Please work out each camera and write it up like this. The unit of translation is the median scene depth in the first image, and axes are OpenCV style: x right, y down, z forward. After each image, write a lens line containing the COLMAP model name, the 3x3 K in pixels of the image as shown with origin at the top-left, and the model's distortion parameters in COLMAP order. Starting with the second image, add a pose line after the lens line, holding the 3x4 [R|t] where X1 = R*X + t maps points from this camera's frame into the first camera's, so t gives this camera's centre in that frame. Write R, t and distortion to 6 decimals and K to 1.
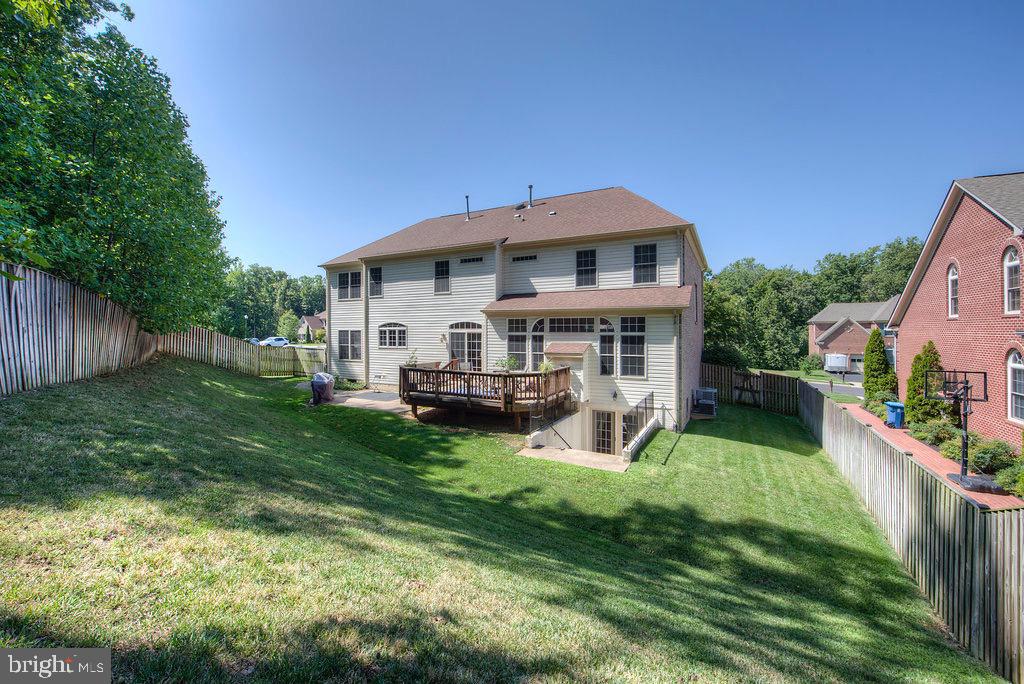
lens RADIAL K [[411.9, 0, 512.7], [0, 411.9, 334.8], [0, 0, 1]] dist [-0.022023, -0.000223]
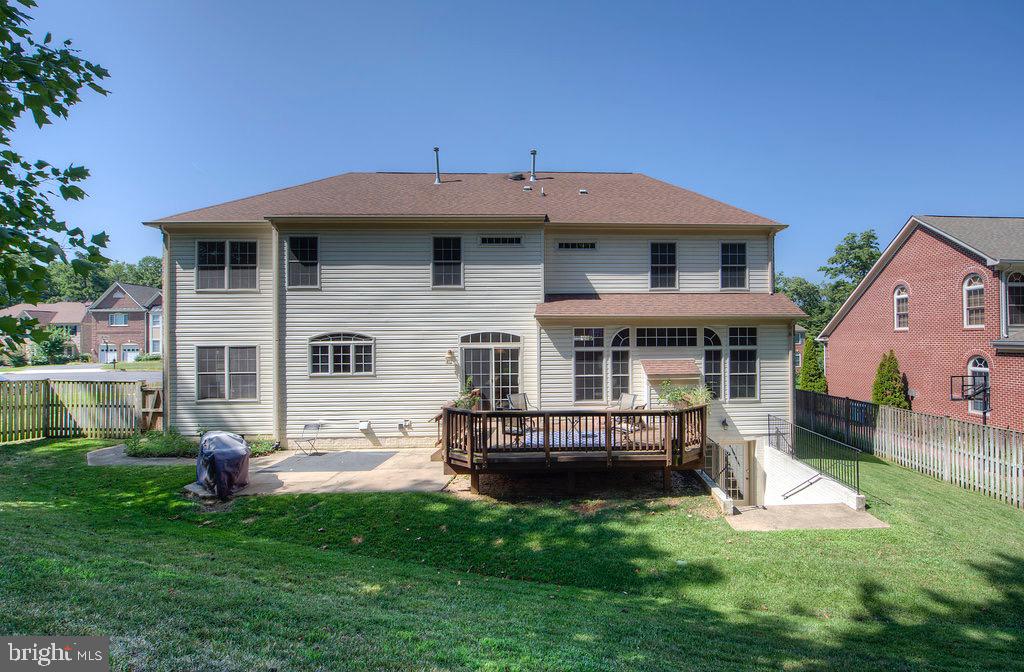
lens RADIAL K [[435.4, 0, 511.7], [0, 435.4, 339.8], [0, 0, 1]] dist [-0.015434, -0.000292]
pose [[0.863797, -0.006812, 0.503793, -0.476834], [0.011139, 0.999922, -0.005578, -0.016180], [-0.503716, 0.010430, 0.863806, 0.405319]]
